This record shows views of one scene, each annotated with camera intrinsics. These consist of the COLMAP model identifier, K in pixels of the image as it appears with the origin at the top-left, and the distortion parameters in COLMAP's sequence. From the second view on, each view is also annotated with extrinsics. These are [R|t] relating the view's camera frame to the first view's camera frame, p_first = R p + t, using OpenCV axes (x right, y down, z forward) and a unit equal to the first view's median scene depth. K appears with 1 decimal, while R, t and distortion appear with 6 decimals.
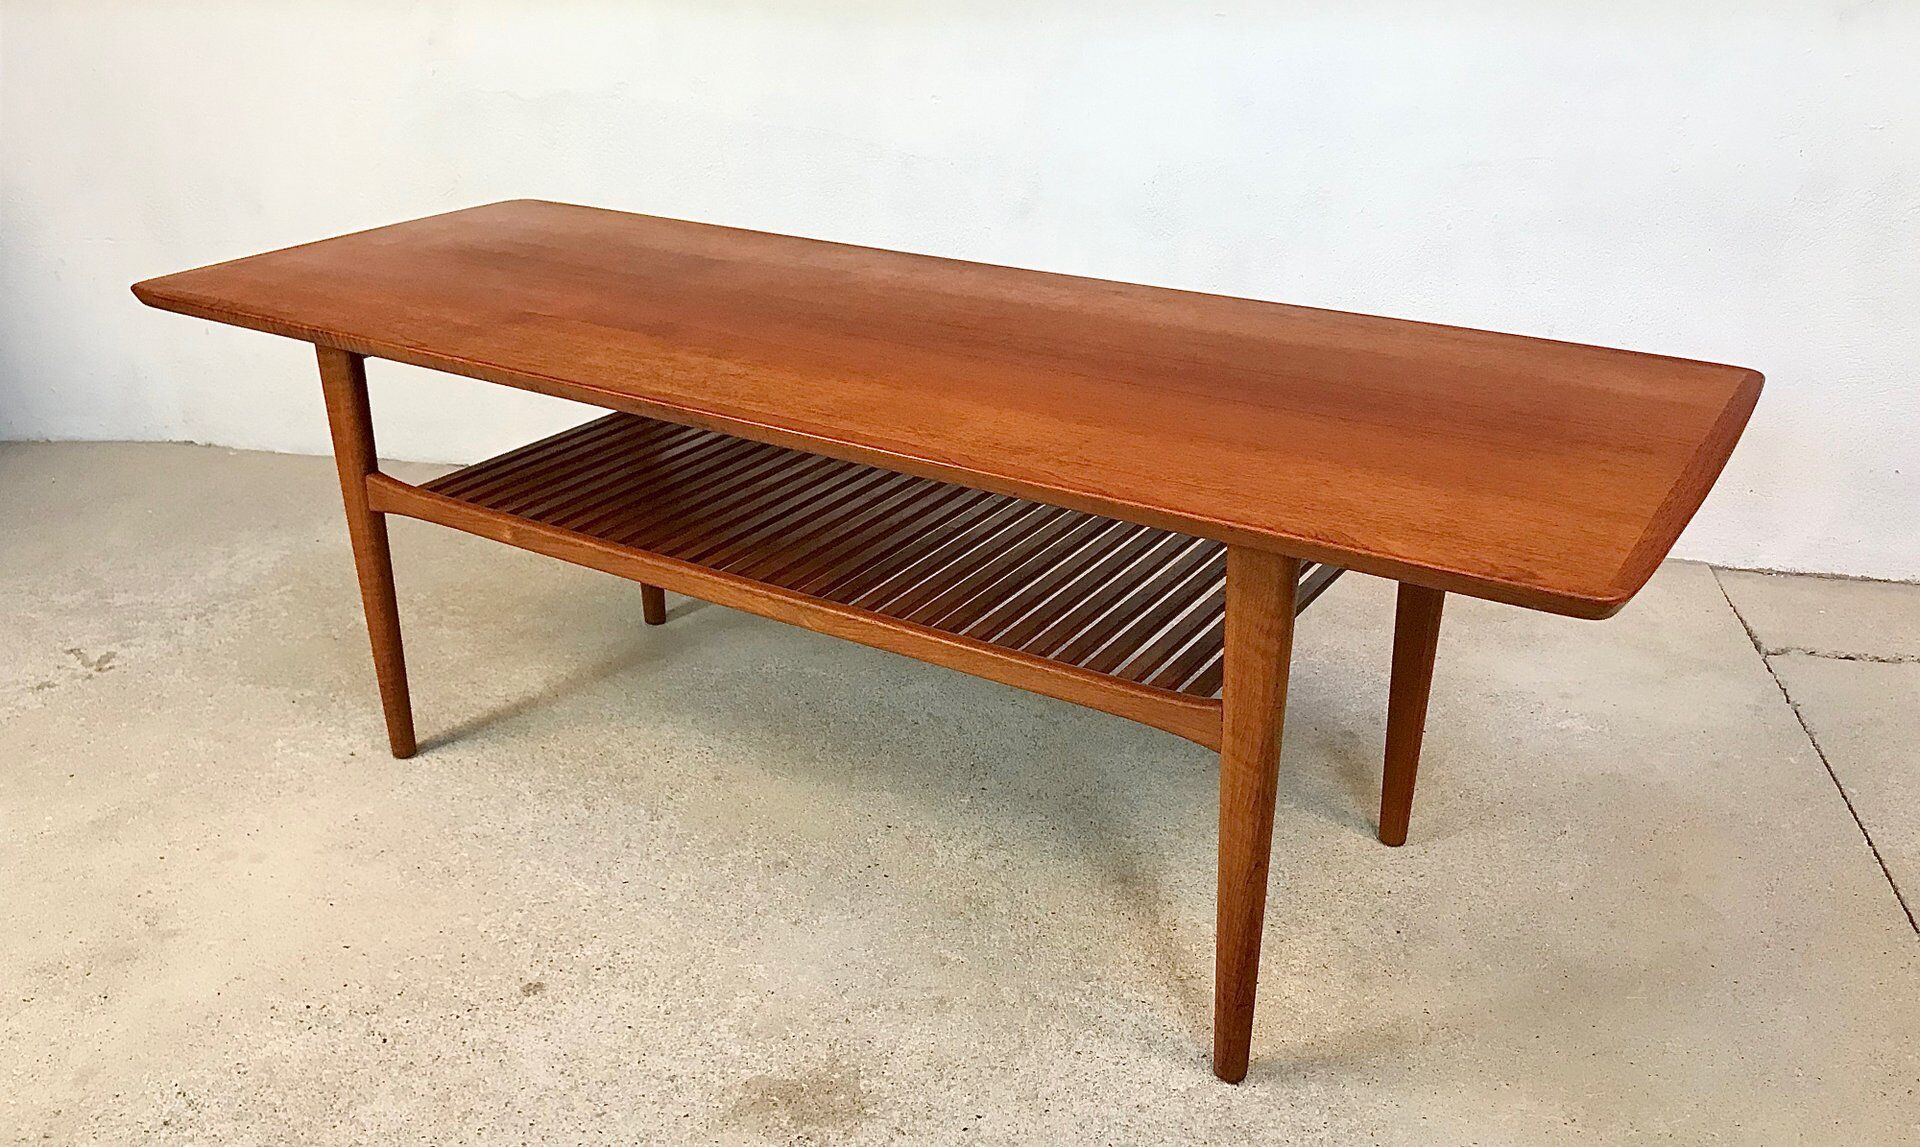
lens RADIAL K [[1626.3, 0, 970.0], [0, 1626.3, 581.0], [0, 0, 1]] dist [0.022379, -0.043892]
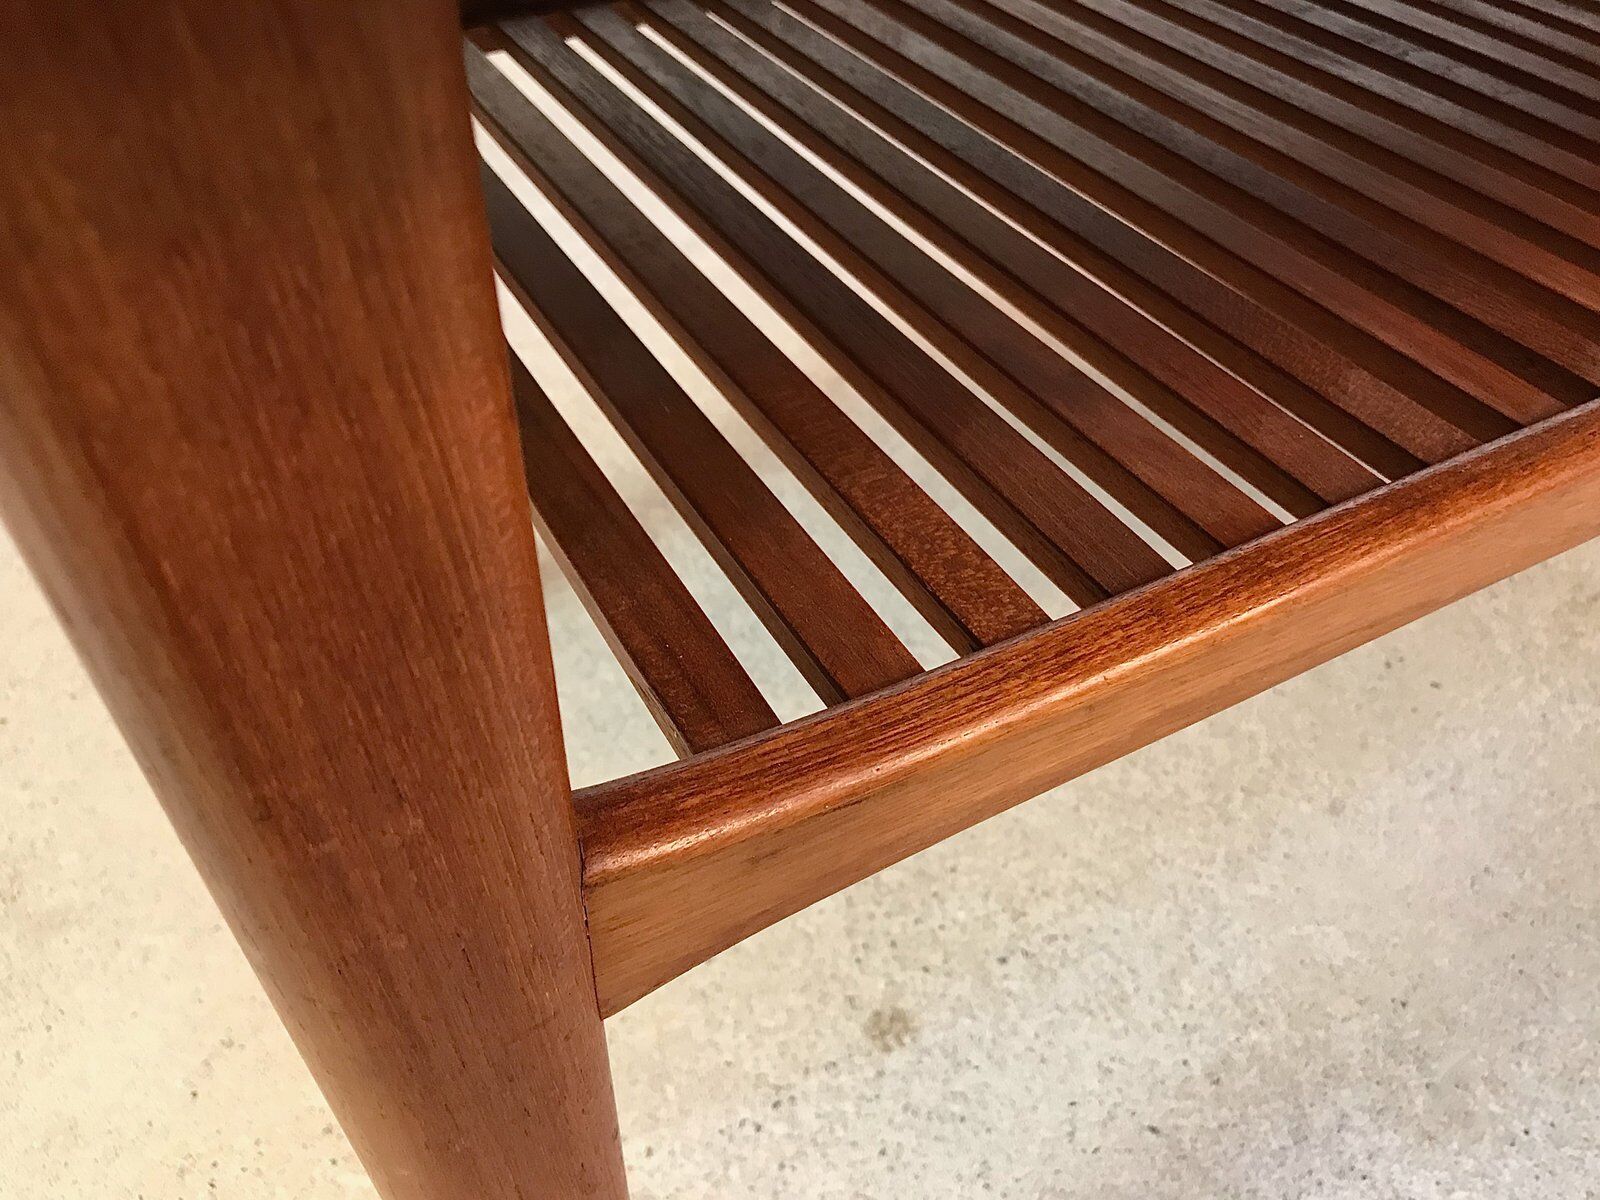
lens RADIAL K [[1338.6, 0, 800.1], [0, 1338.6, 593.3], [0, 0, 1]] dist [0.001920, 0.001810]
pose [[0.996535, -0.056839, 0.060721, -0.291233], [0.035791, 0.952062, 0.303804, 0.016119], [-0.075078, -0.300578, 0.950798, 0.639422]]
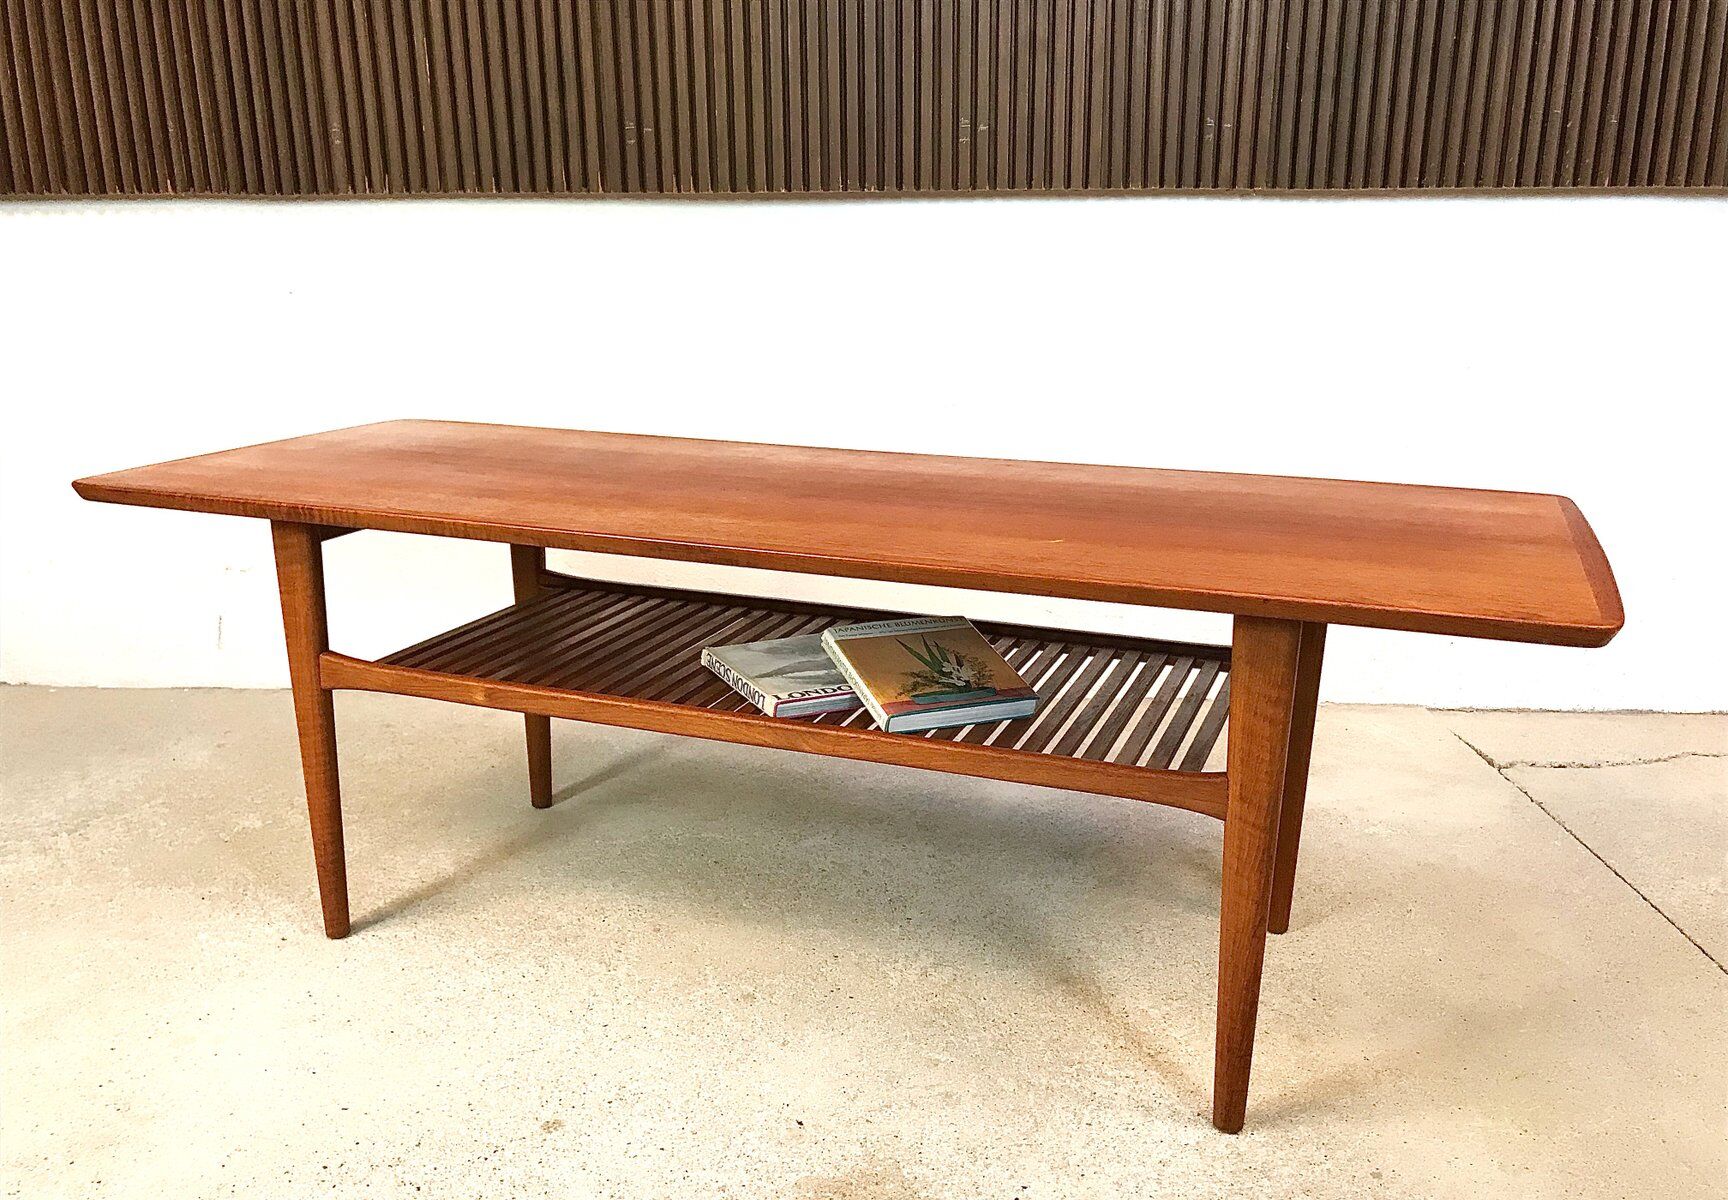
lens RADIAL K [[1458.8, 0, 874.4], [0, 1458.8, 640.7], [0, 0, 1]] dist [-0.010887, 0.033053]
pose [[0.980646, -0.044168, 0.190742, -0.217559], [0.069504, 0.989303, -0.128253, 0.076416], [-0.183037, 0.139028, 0.973226, 0.033663]]
